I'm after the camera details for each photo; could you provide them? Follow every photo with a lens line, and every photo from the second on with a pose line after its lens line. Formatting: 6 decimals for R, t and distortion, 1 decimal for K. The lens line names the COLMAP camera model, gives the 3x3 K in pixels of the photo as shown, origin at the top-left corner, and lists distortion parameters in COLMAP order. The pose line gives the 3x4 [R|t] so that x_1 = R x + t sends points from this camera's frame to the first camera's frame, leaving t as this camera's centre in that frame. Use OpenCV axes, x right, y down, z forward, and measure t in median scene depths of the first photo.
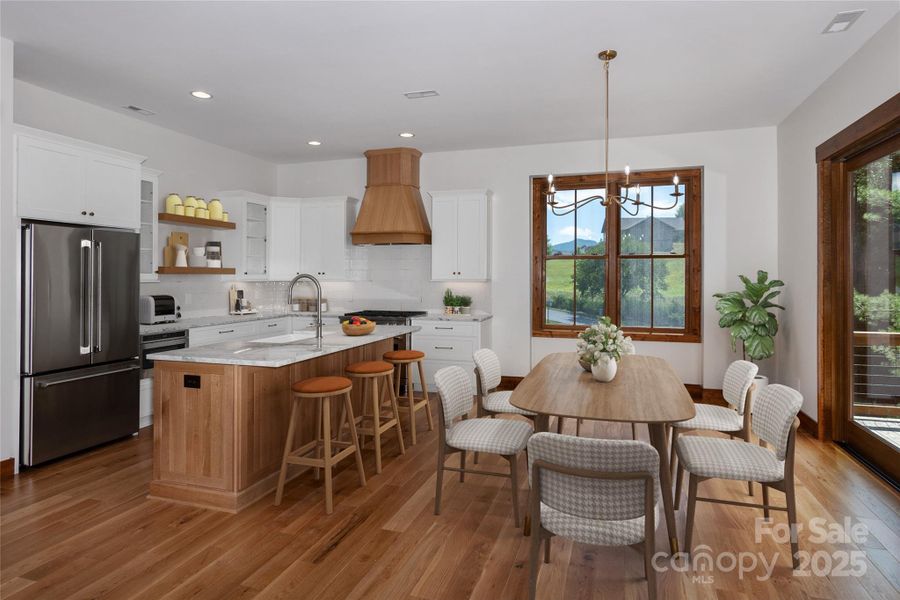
lens RADIAL K [[543.8, 0, 447.8], [0, 543.8, 275.3], [0, 0, 1]] dist [0.001353, -0.000714]
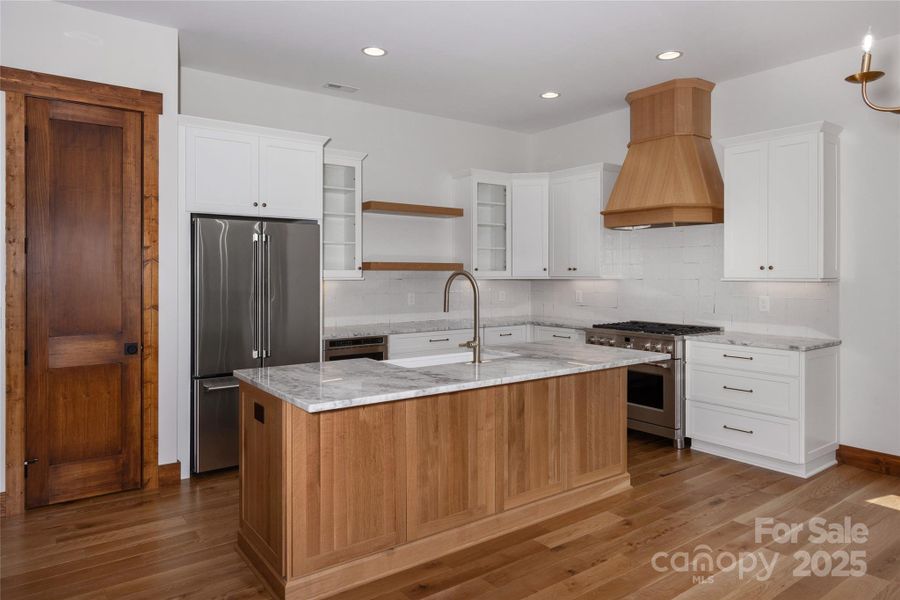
lens RADIAL K [[608.2, 0, 410.4], [0, 608.2, 273.2], [0, 0, 1]] dist [0.001345, 0.000411]
pose [[0.807761, -0.000397, -0.589511, 0.099202], [0.002046, 0.999996, 0.002130, -0.000032], [0.589507, -0.002927, 0.807758, 0.222423]]
